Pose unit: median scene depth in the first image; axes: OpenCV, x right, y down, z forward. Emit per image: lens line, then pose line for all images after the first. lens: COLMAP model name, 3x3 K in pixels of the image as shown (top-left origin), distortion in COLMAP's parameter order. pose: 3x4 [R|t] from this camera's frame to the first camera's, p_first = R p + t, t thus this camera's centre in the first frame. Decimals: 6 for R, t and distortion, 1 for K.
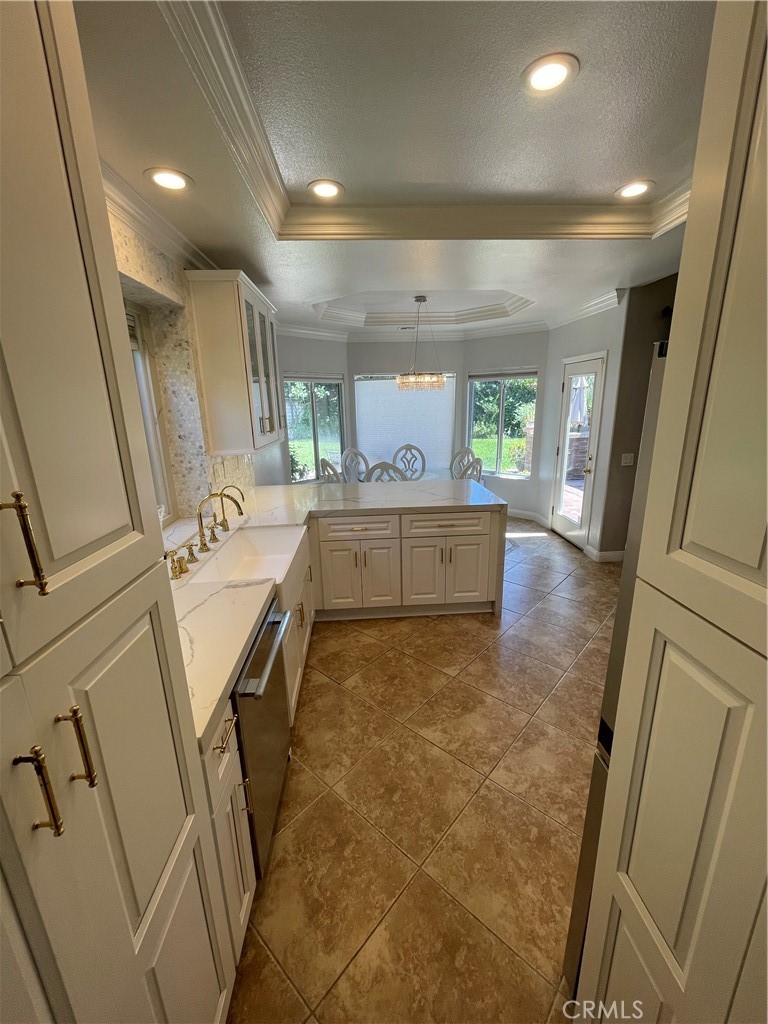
lens RADIAL K [[412.7, 0, 386.3], [0, 412.7, 512.3], [0, 0, 1]] dist [-0.004209, 0.000780]
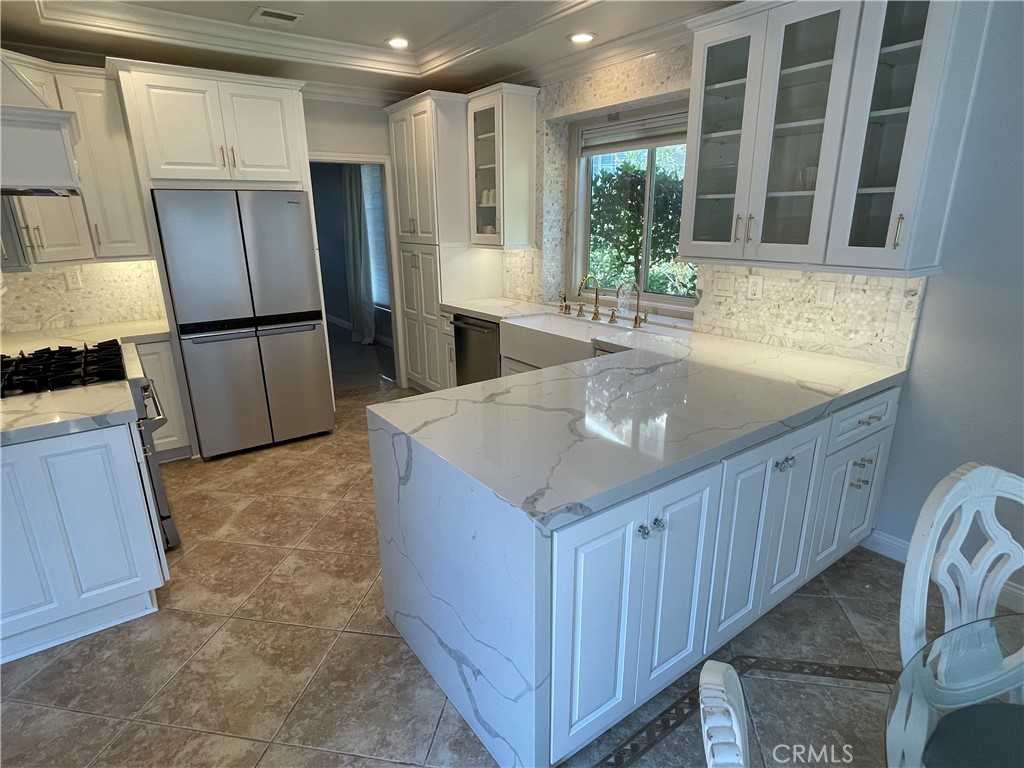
lens RADIAL K [[557.5, 0, 514.8], [0, 557.5, 385.8], [0, 0, 1]] dist [-0.000959, -0.003840]
pose [[-0.839687, 0.191820, -0.508066, 0.580964], [-0.108612, 0.857325, 0.503187, -0.488578], [0.532099, 0.477701, -0.699051, 1.882945]]
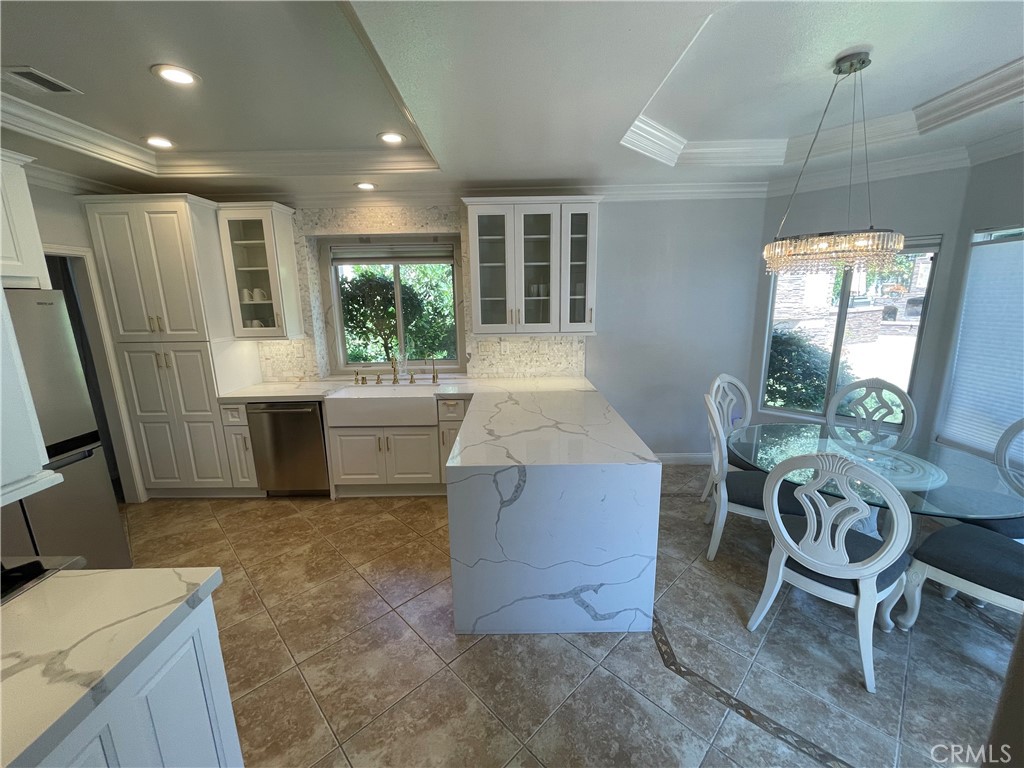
lens RADIAL K [[412.7, 0, 512.8], [0, 412.7, 383.6], [0, 0, 1]] dist [-0.004209, 0.000780]
pose [[-0.056191, 0.233613, -0.970705, 1.051413], [-0.241970, 0.940070, 0.240247, -0.382597], [0.968655, 0.248381, 0.003704, 1.286463]]
